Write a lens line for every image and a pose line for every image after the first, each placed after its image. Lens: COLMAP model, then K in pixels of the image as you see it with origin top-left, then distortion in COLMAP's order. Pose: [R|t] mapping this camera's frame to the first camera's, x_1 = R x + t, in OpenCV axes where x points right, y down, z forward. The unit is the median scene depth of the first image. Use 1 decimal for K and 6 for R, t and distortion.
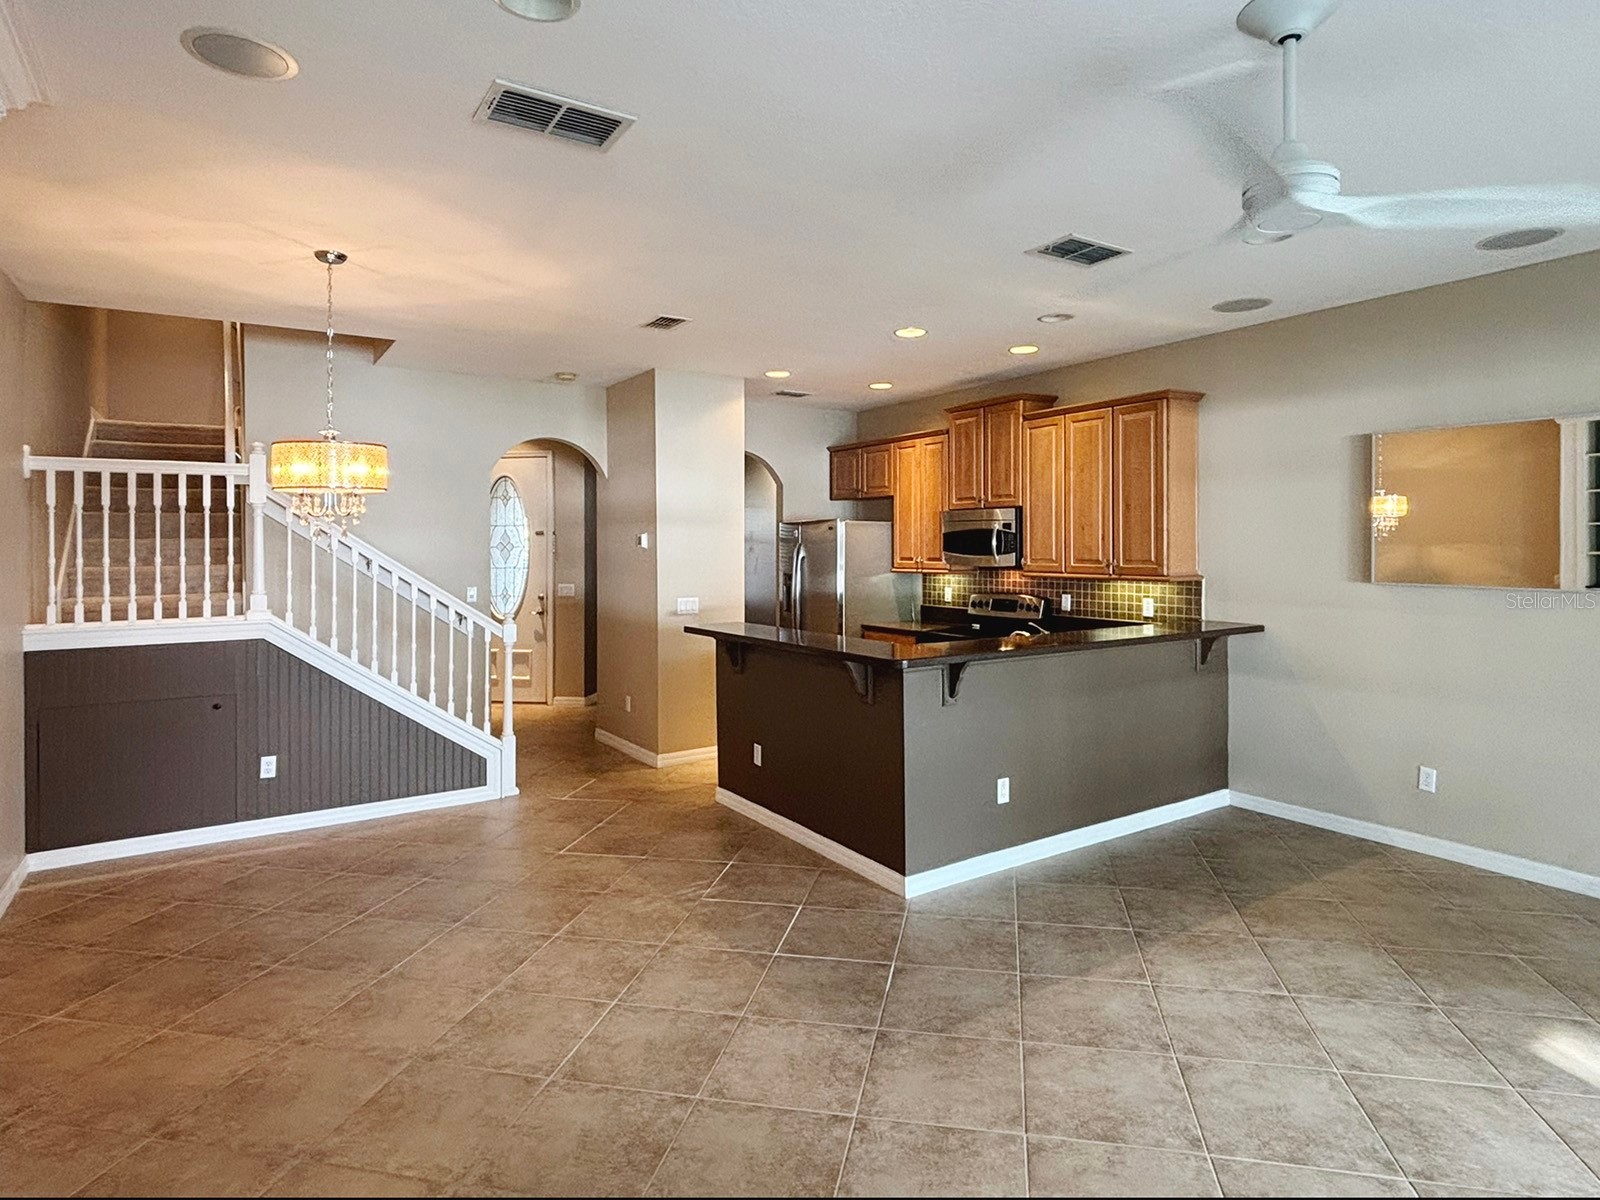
lens RADIAL K [[891.6, 0, 800.0], [0, 891.6, 600.0], [0, 0, 1]] dist [-0.001274, -0.000026]
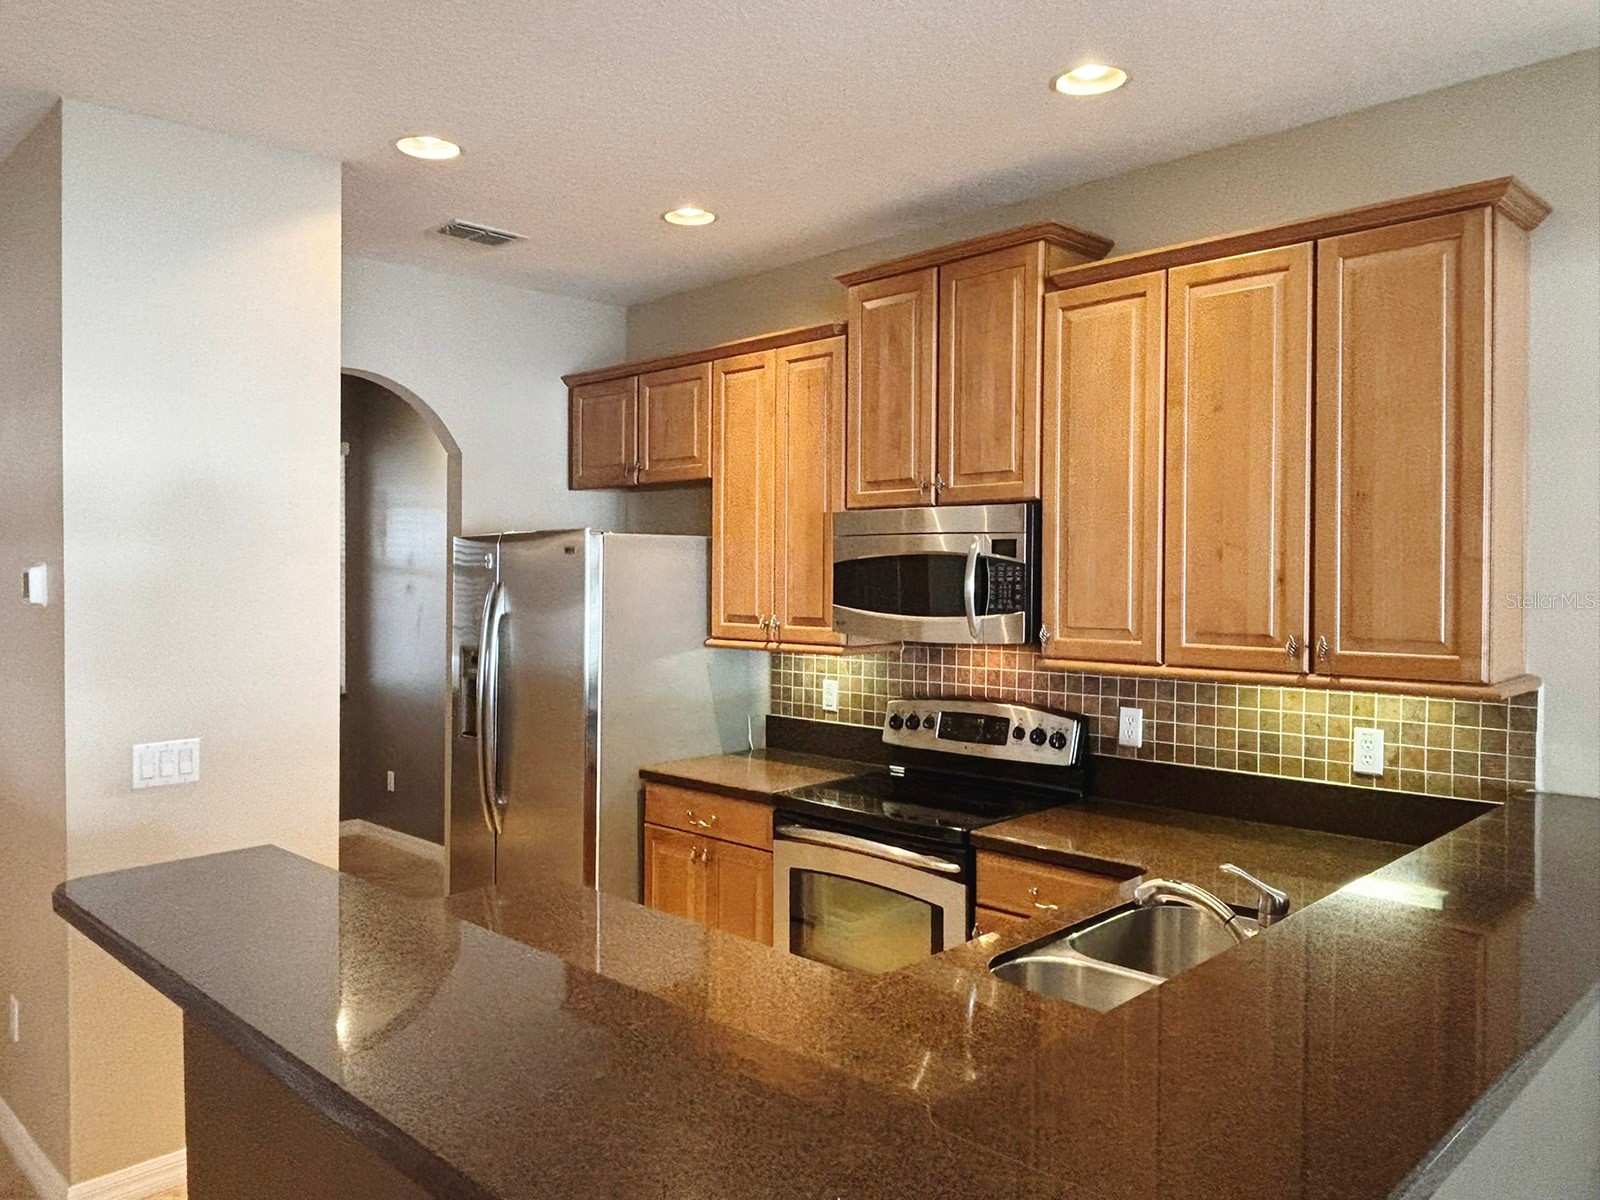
lens RADIAL K [[1167.1, 0, 797.5], [0, 1167.1, 562.7], [0, 0, 1]] dist [0.096629, 0.000743]
pose [[0.974206, 0.005133, 0.225602, 0.014760], [0.010863, 0.997515, -0.069606, -0.035221], [-0.225399, 0.070261, 0.971730, 0.448943]]
